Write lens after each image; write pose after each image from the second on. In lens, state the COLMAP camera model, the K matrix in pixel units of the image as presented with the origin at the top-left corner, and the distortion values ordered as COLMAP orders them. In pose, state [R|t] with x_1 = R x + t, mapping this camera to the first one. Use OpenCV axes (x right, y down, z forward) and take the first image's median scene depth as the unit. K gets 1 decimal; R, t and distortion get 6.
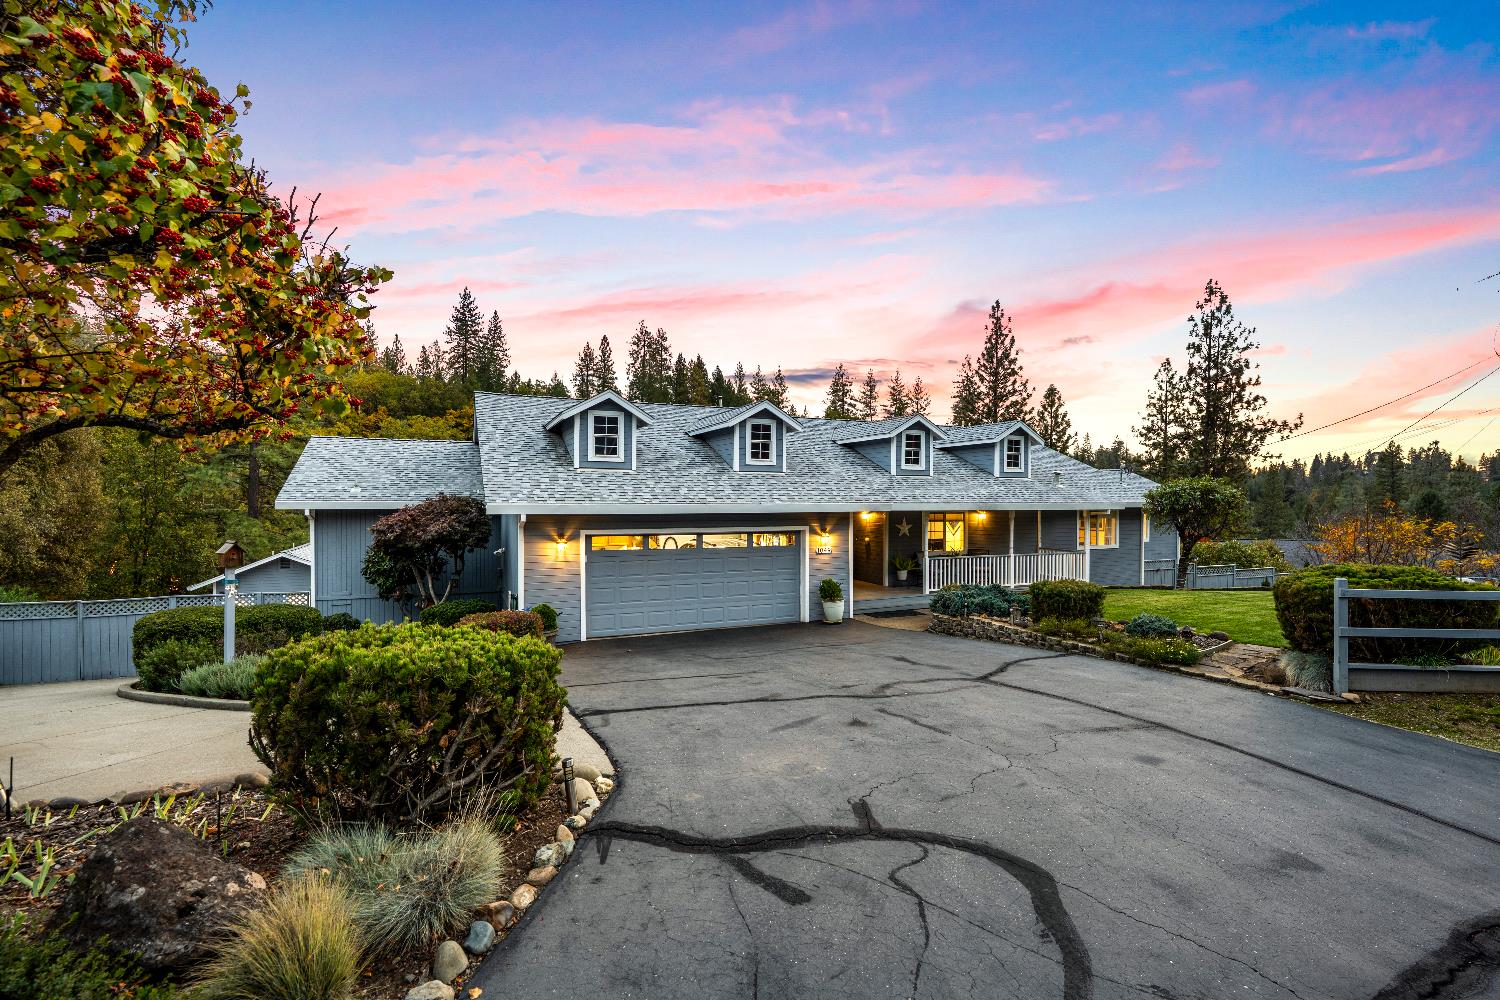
lens RADIAL K [[678.6, 0, 750.0], [0, 678.6, 500.0], [0, 0, 1]] dist [0.000020, 0.000006]
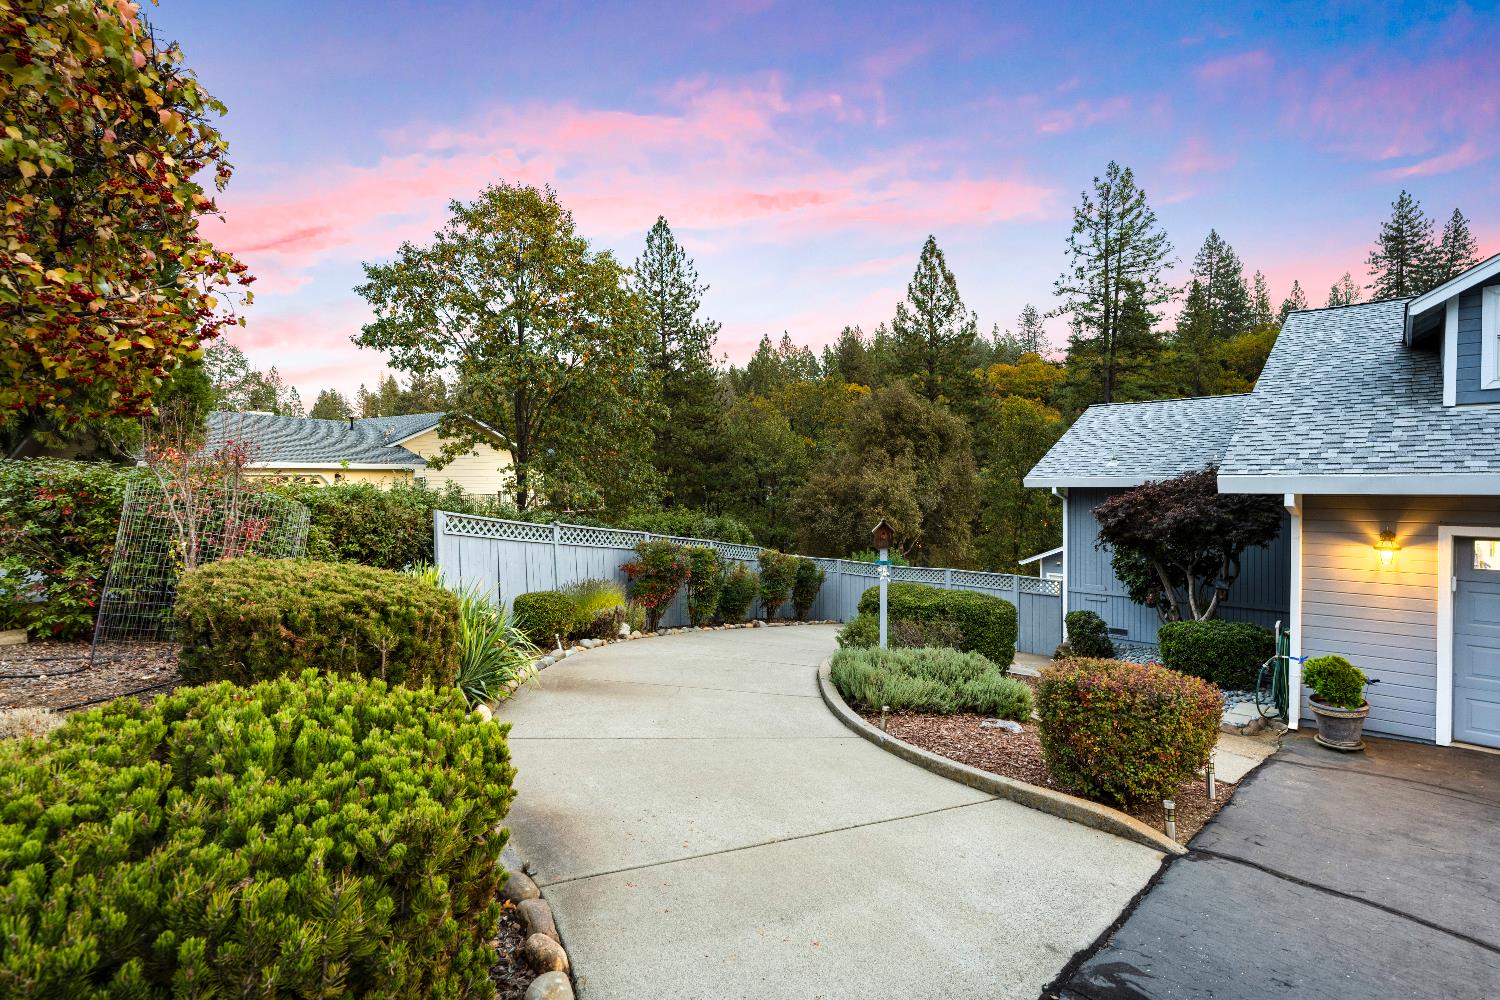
lens RADIAL K [[695.0, 0, 741.9], [0, 695.0, 500.8], [0, 0, 1]] dist [-0.002608, 0.000154]
pose [[0.391399, 0.015501, -0.920091, 0.020463], [0.011293, 0.999702, 0.021646, 0.007243], [0.920152, -0.018863, 0.391107, 0.270724]]
